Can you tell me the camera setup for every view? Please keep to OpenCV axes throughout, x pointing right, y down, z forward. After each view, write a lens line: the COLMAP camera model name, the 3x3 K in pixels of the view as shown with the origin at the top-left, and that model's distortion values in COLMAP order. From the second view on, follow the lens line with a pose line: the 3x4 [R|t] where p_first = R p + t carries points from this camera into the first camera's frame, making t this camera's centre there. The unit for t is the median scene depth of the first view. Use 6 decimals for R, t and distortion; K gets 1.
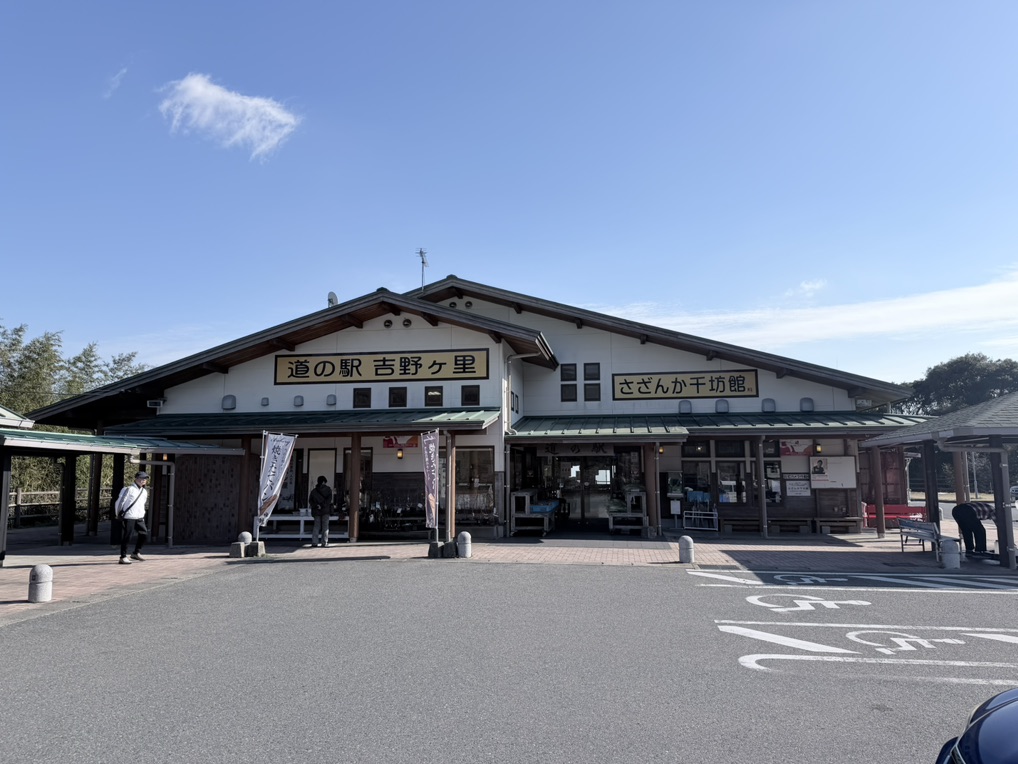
lens RADIAL K [[701.7, 0, 499.7], [0, 701.7, 383.5], [0, 0, 1]] dist [0.140625, -0.262594]
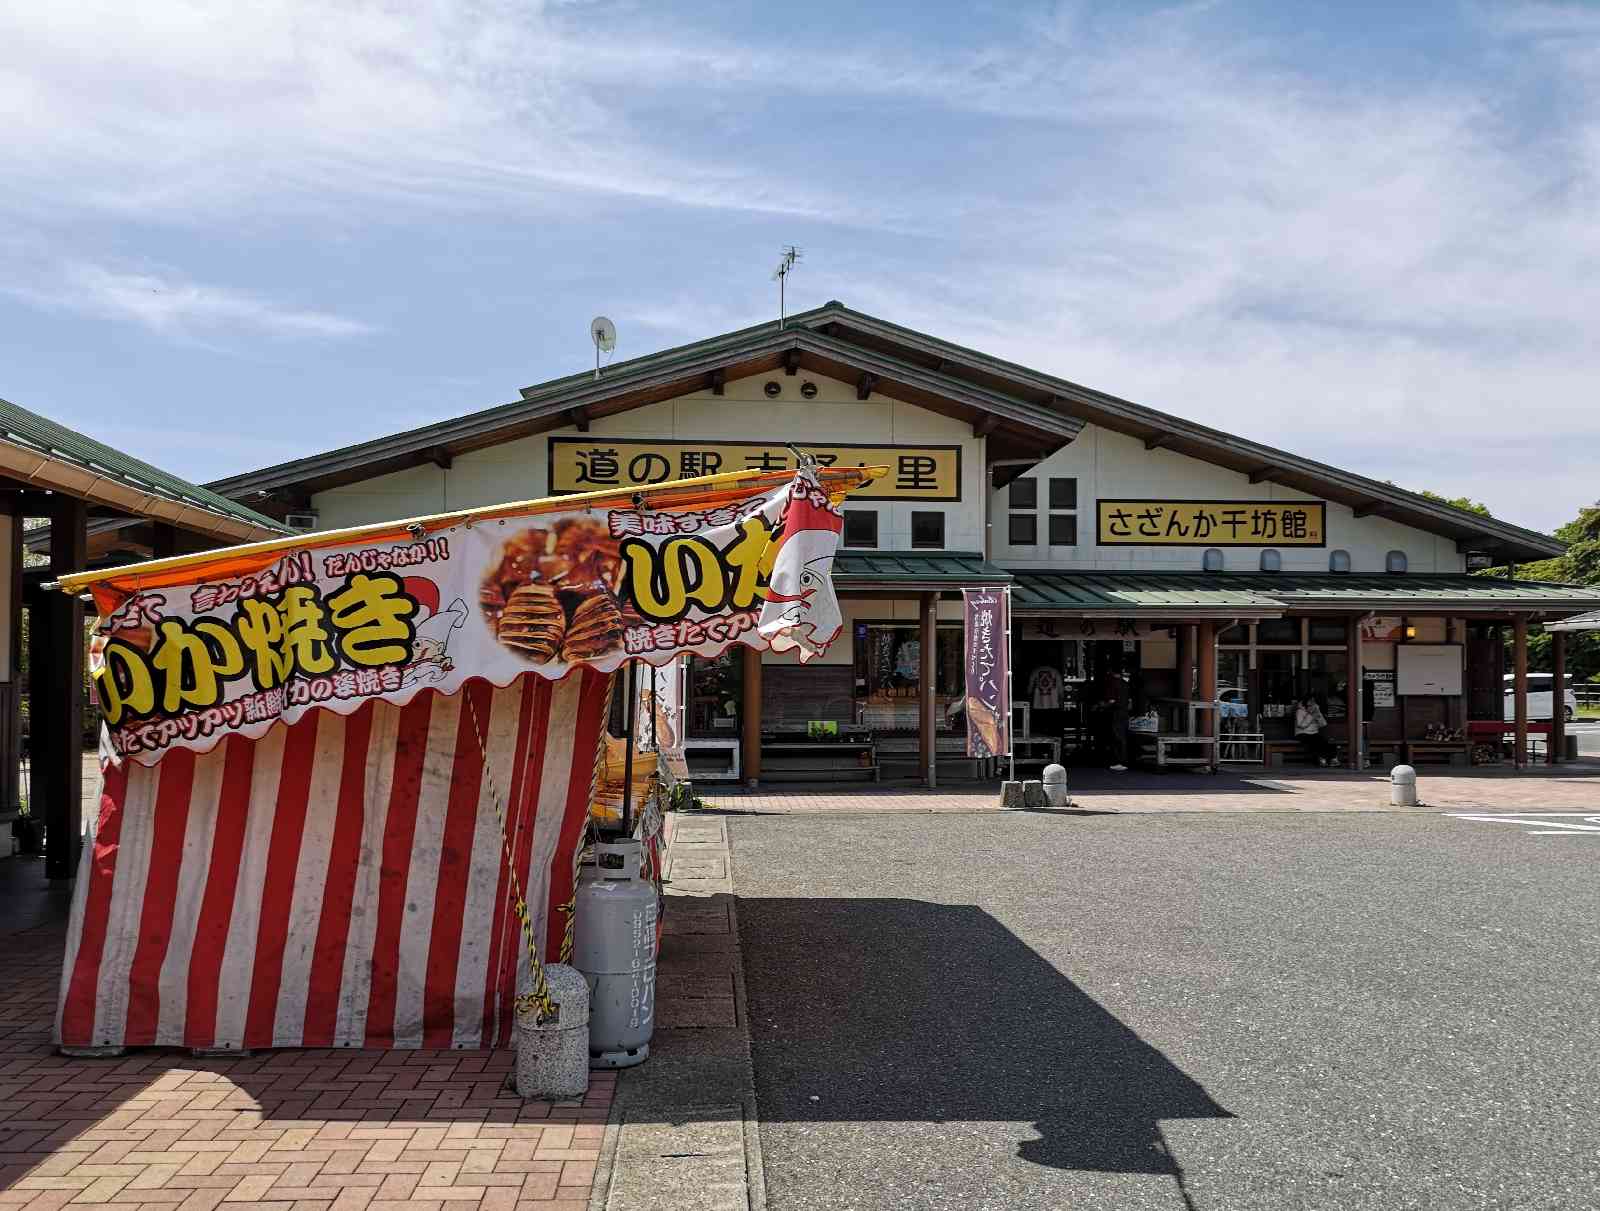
lens RADIAL K [[1320.2, 0, 823.0], [0, 1320.2, 651.3], [0, 0, 1]] dist [0.012496, 0.000626]
pose [[0.968401, 0.012643, 0.249076, -0.361667], [-0.040588, 0.993389, 0.107378, 0.003573], [-0.246072, -0.114095, 0.962513, 0.001962]]
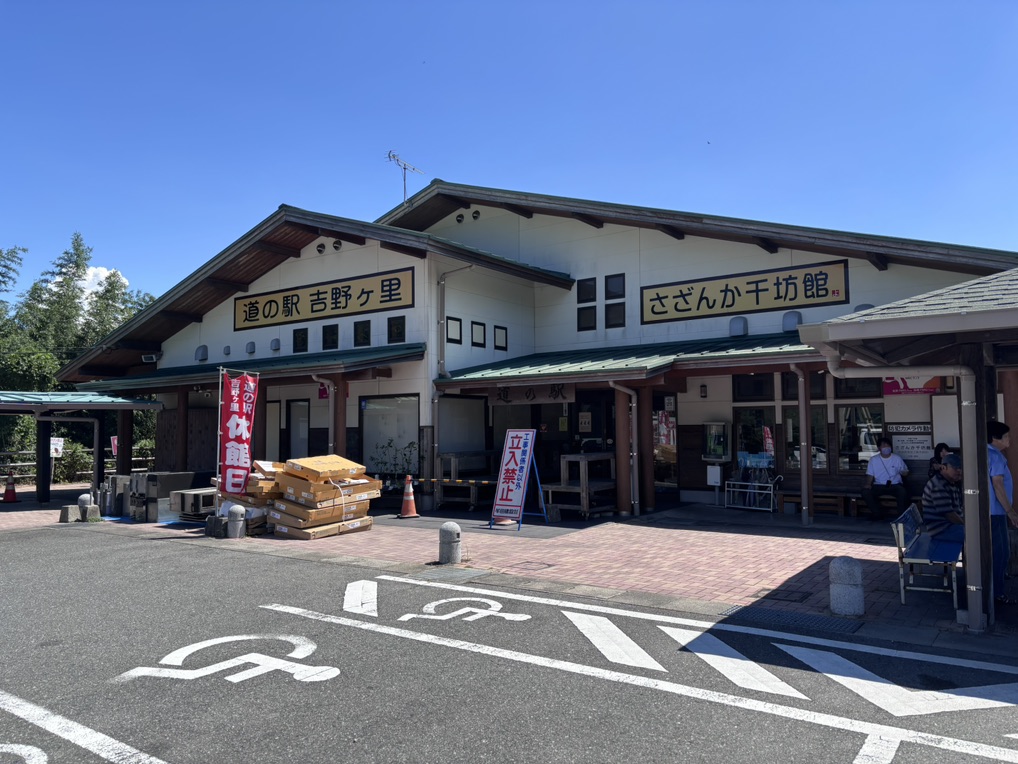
lens RADIAL K [[763.5, 0, 508.8], [0, 763.5, 376.1], [0, 0, 1]] dist [0.070037, -0.103583]
pose [[0.898597, -0.036378, -0.437264, 0.417003], [0.062885, 0.996947, 0.046290, 0.035250], [0.434245, -0.069094, 0.898141, 0.273318]]
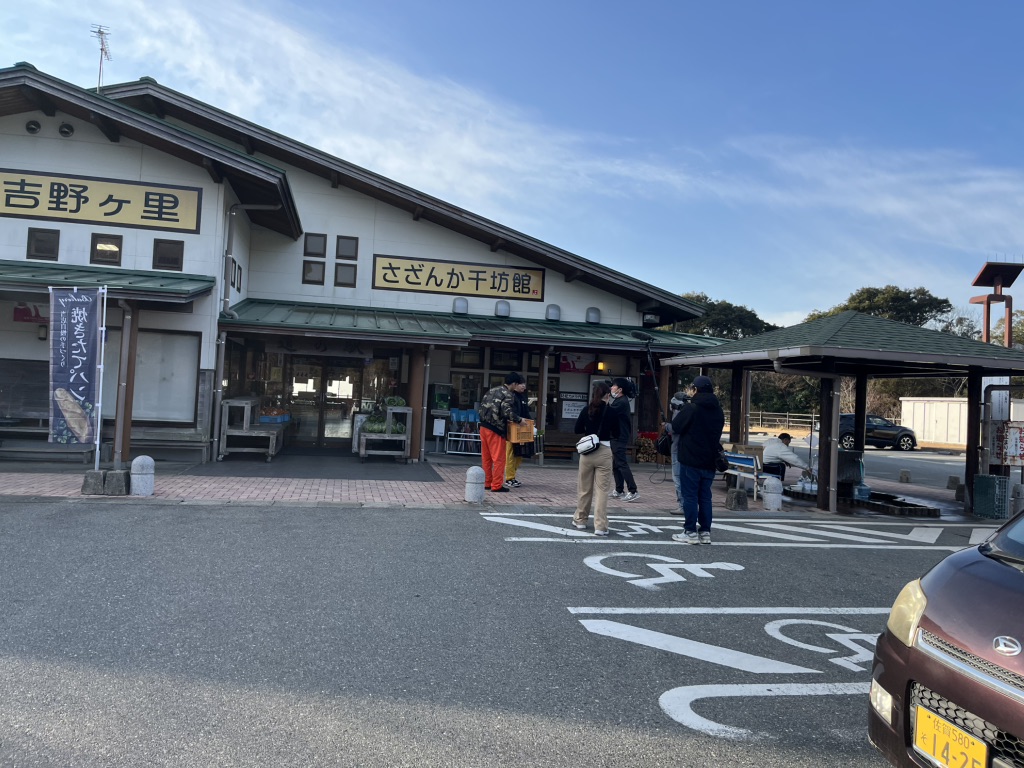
lens RADIAL K [[768.0, 0, 511.8], [0, 768.0, 378.1], [0, 0, 1]] dist [0.070037, -0.103583]
pose [[0.926384, 0.060184, 0.371740, -0.005421], [-0.101785, 0.990421, 0.093305, 0.029470], [-0.362564, -0.124274, 0.923636, 0.171353]]
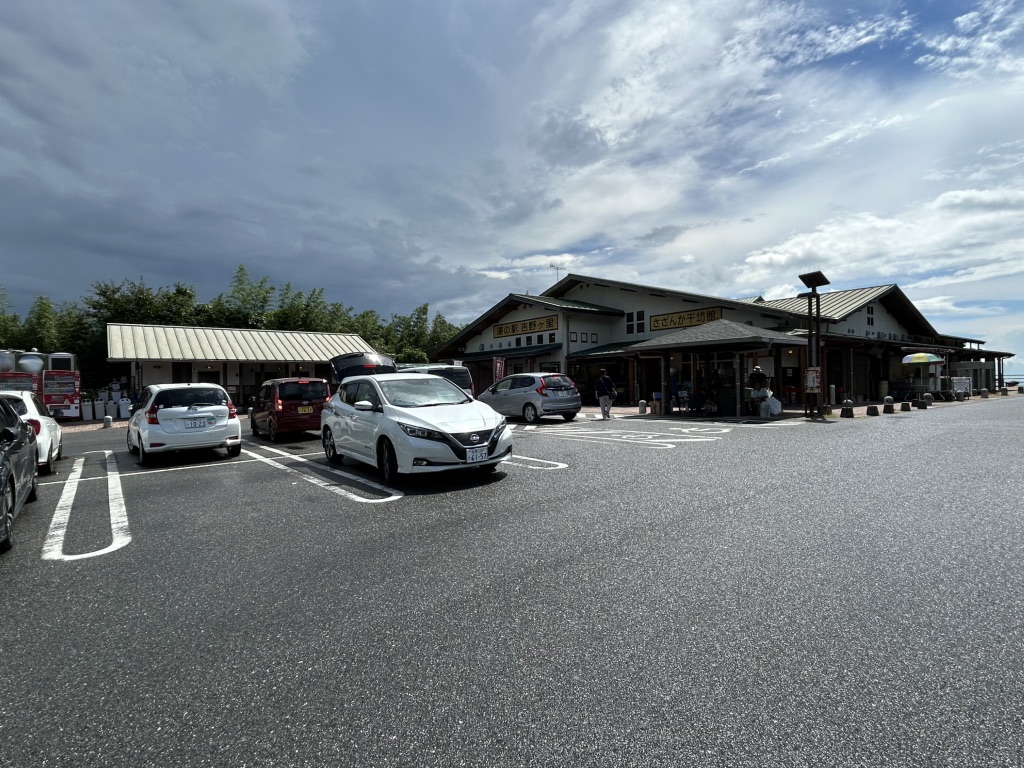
lens RADIAL K [[526.6, 0, 509.6], [0, 526.6, 382.4], [0, 0, 1]] dist [-0.007457, 0.000465]
pose [[0.733112, -0.014826, -0.679947, 0.881503], [0.106761, 0.989876, 0.093524, -0.011213], [0.671677, -0.141156, 0.727273, -0.231250]]
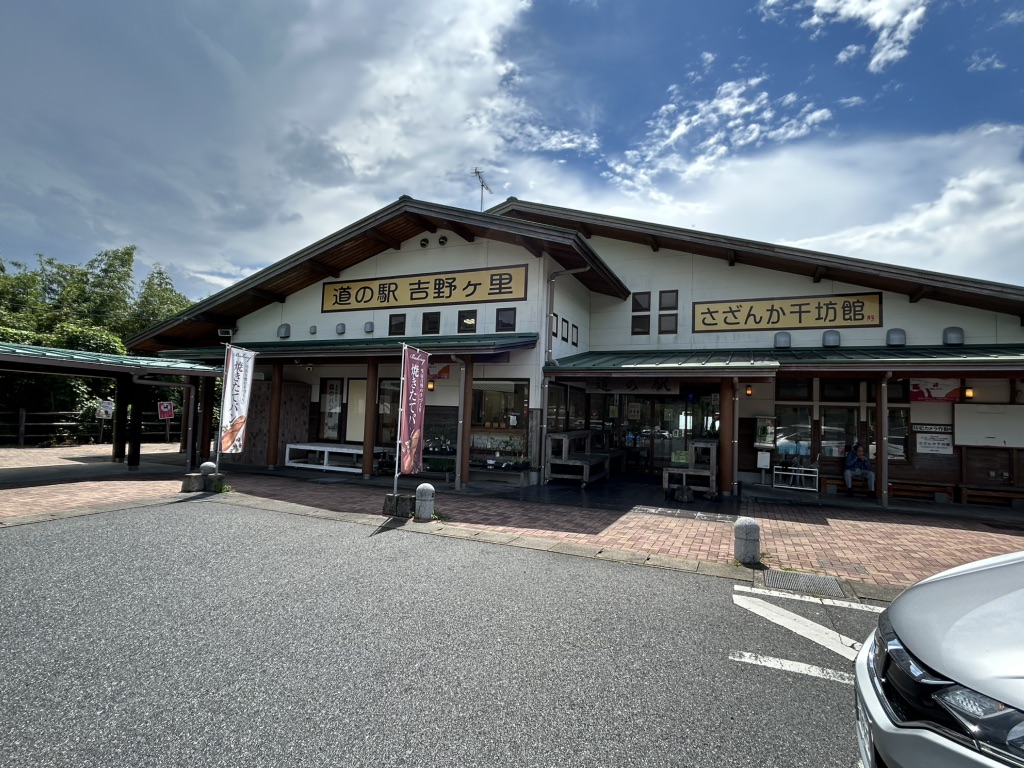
lens RADIAL K [[526.6, 0, 509.6], [0, 526.6, 382.4], [0, 0, 1]] dist [-0.007457, 0.000465]
pose [[0.967413, 0.022958, -0.252161, 0.120240], [-0.006797, 0.997877, 0.064775, 0.048970], [0.253113, -0.060950, 0.965515, 0.355456]]
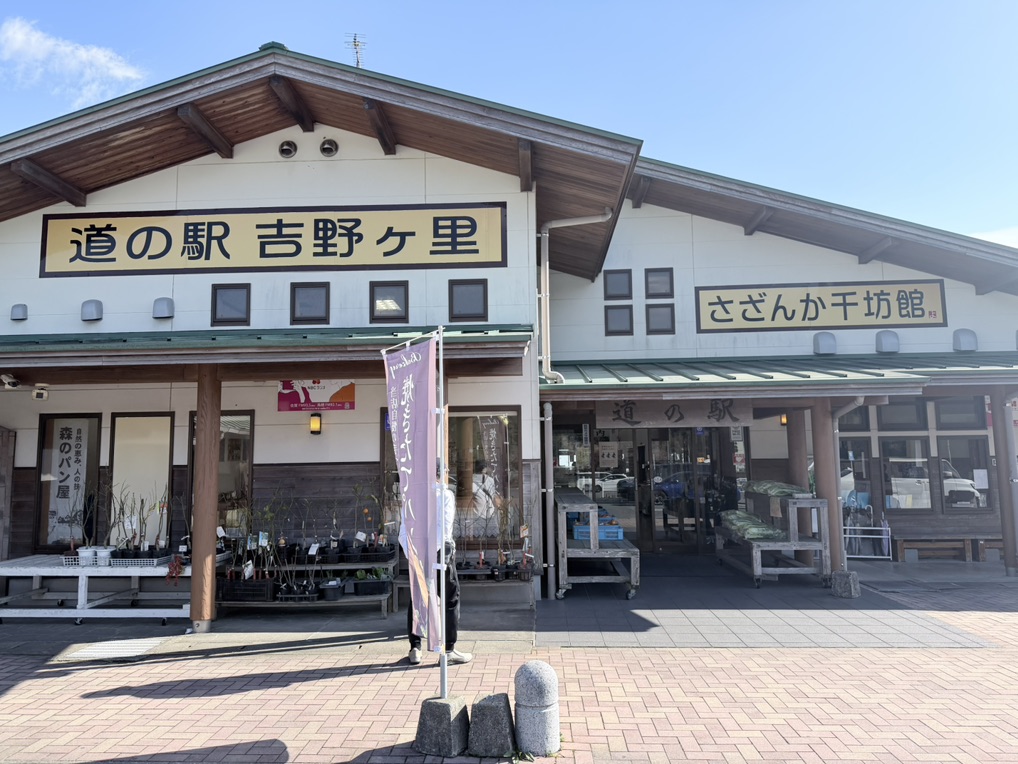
lens RADIAL K [[701.7, 0, 499.7], [0, 701.7, 383.5], [0, 0, 1]] dist [0.140625, -0.262594]
pose [[0.993272, 0.003555, 0.115752, -0.071242], [-0.005790, 0.999803, 0.018983, 0.060789], [-0.115662, -0.019525, 0.993097, 0.497198]]
